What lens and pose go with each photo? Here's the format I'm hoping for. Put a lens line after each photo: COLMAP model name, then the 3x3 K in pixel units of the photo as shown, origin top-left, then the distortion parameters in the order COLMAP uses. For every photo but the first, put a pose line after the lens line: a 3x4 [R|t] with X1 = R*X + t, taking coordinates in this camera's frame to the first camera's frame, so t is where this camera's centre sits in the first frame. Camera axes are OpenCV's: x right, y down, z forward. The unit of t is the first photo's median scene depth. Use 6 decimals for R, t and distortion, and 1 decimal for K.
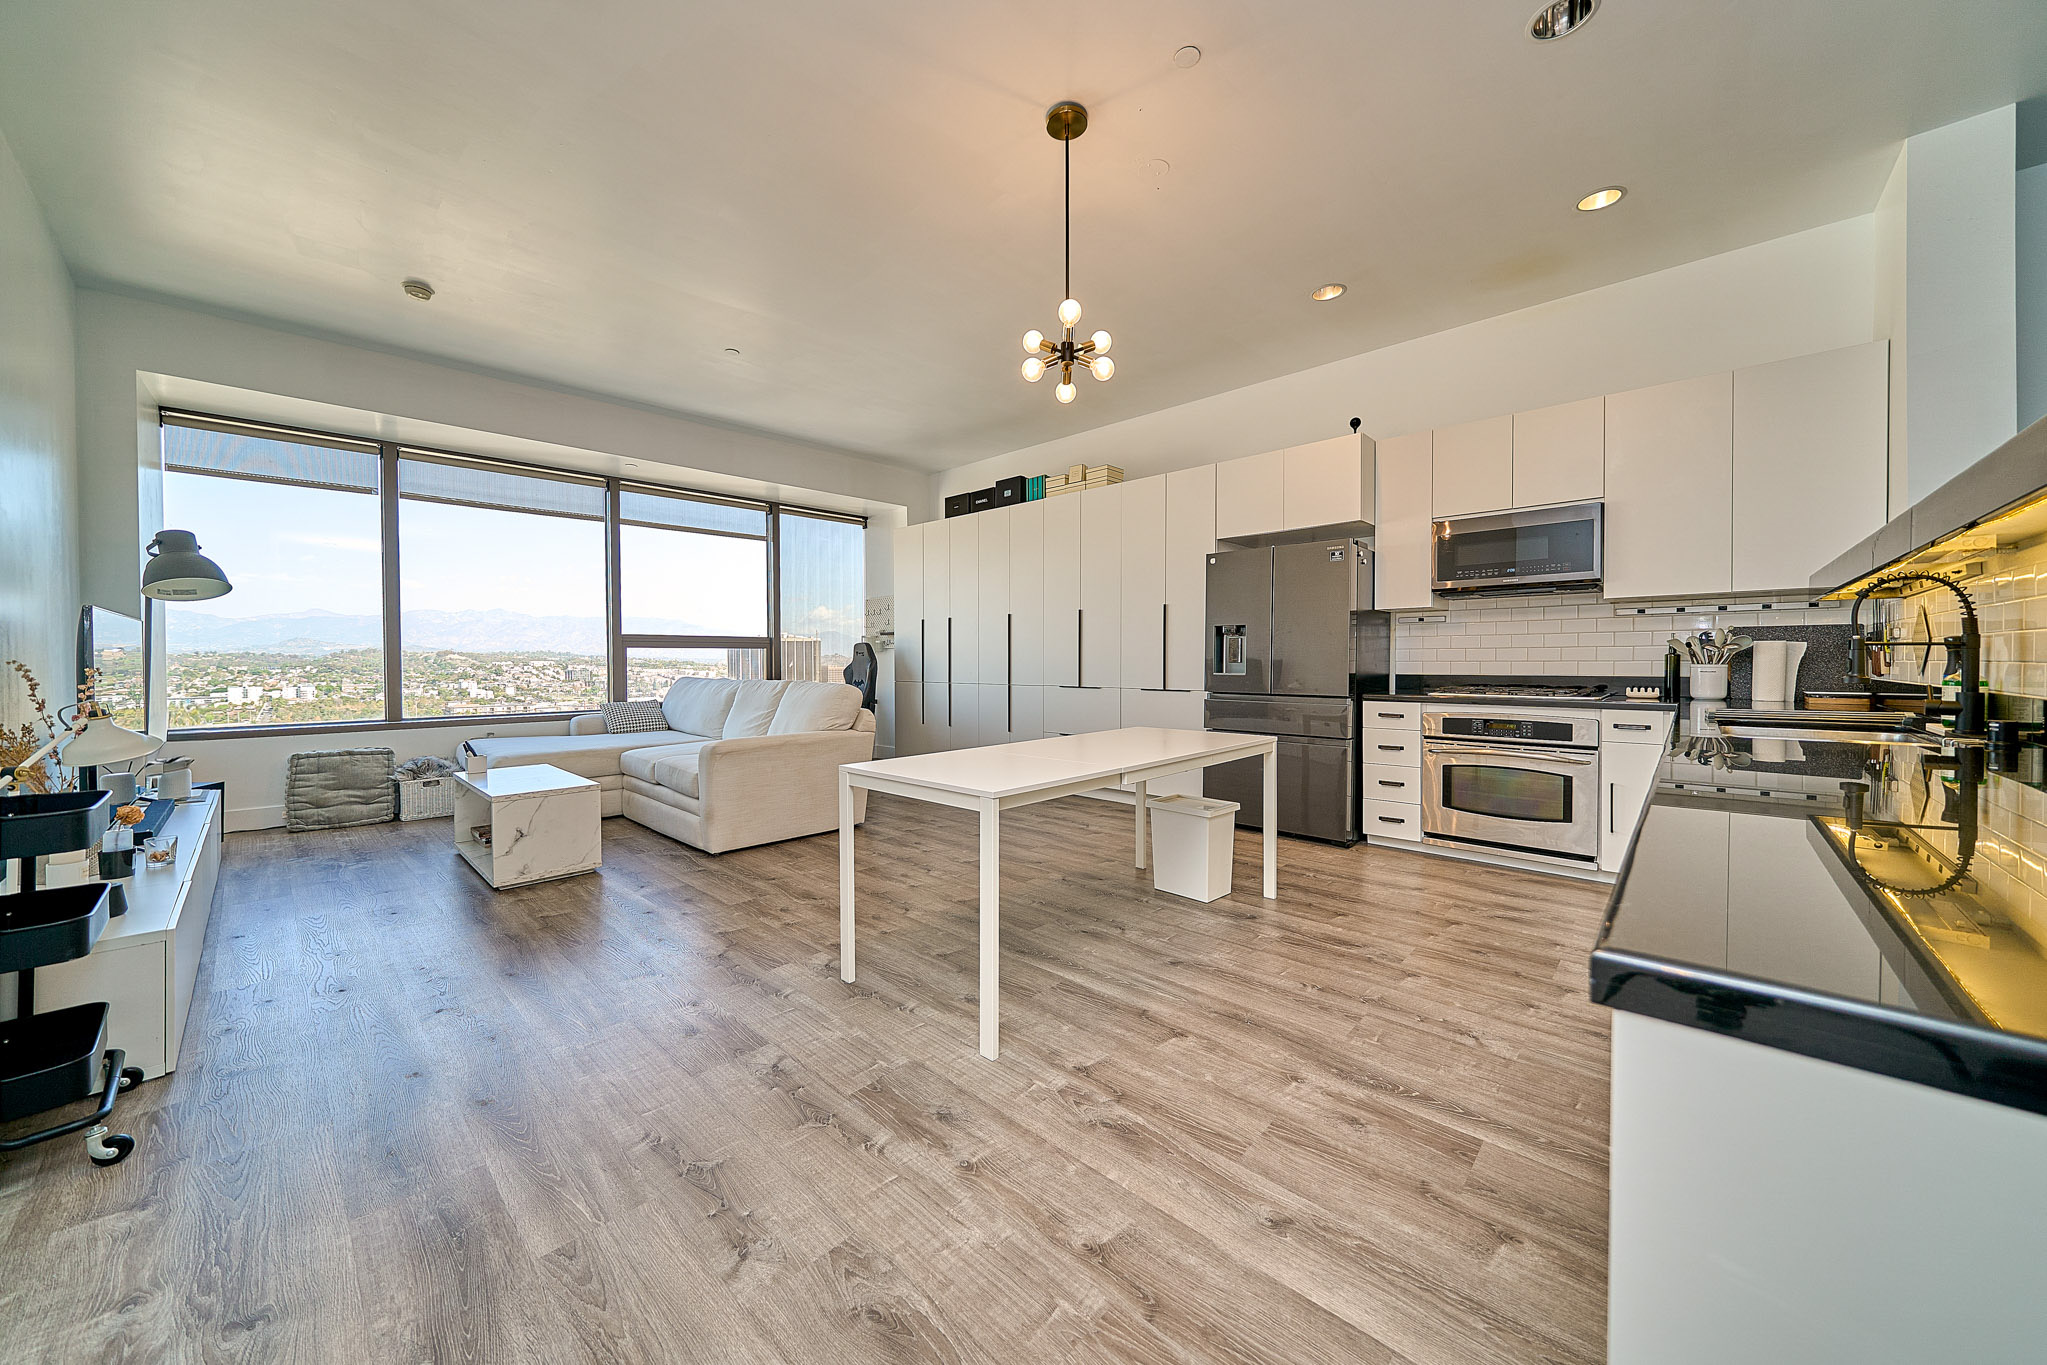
lens RADIAL K [[733.6, 0, 1040.2], [0, 733.6, 670.8], [0, 0, 1]] dist [0.001469, -0.000075]
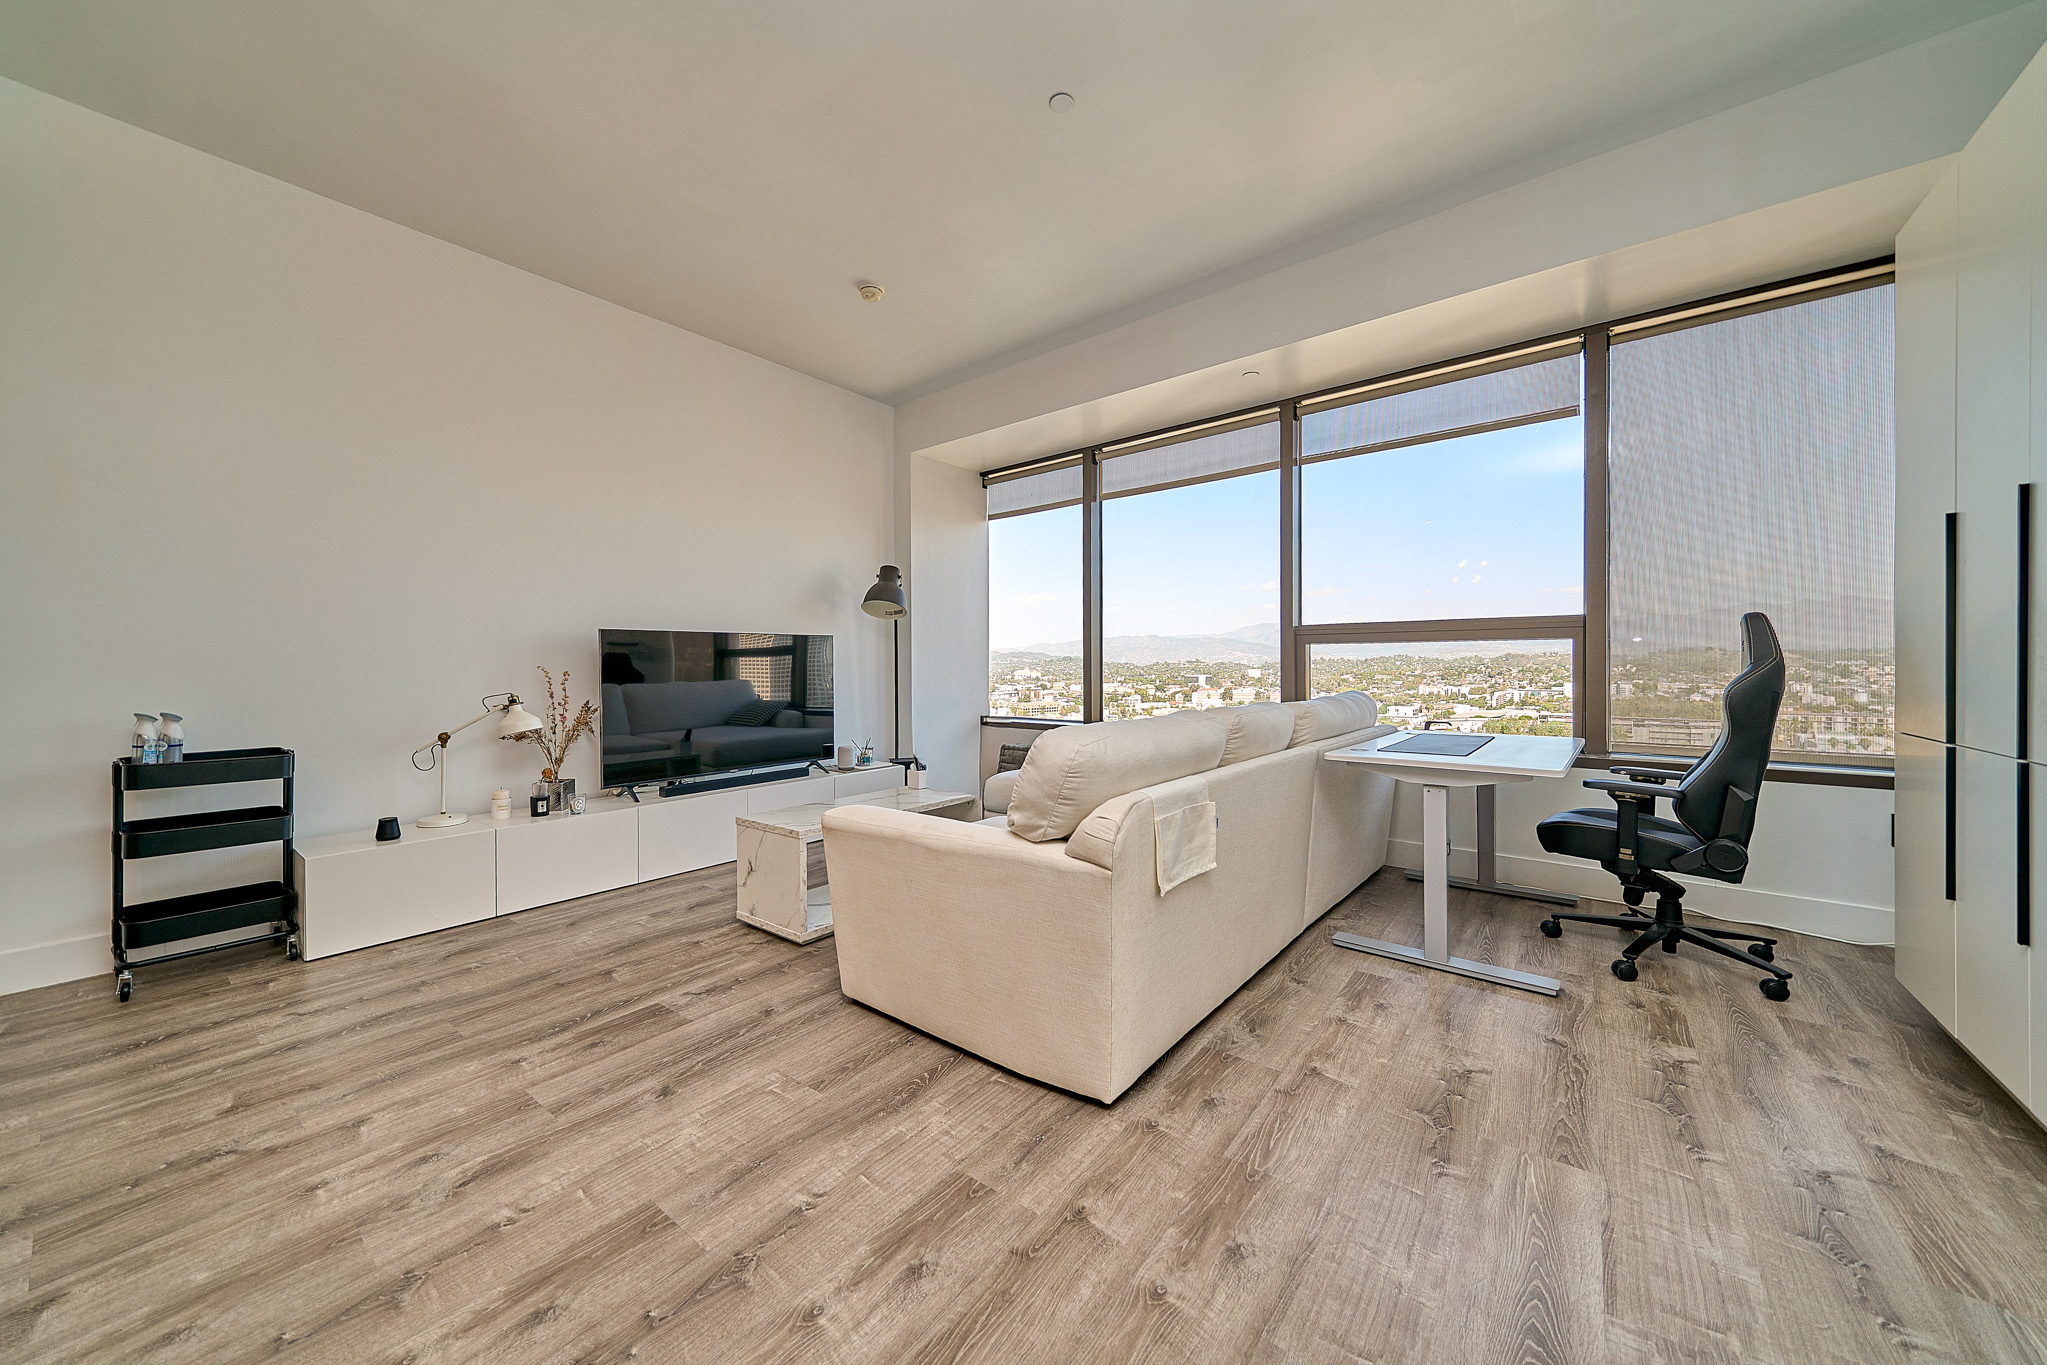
lens RADIAL K [[731.5, 0, 1013.7], [0, 731.5, 663.5], [0, 0, 1]] dist [0.001603, -0.000030]
pose [[0.068958, 0.002755, -0.997616, 0.120454], [-0.011111, 0.999936, 0.001994, -0.015763], [0.997558, 0.010947, 0.068984, 0.886610]]
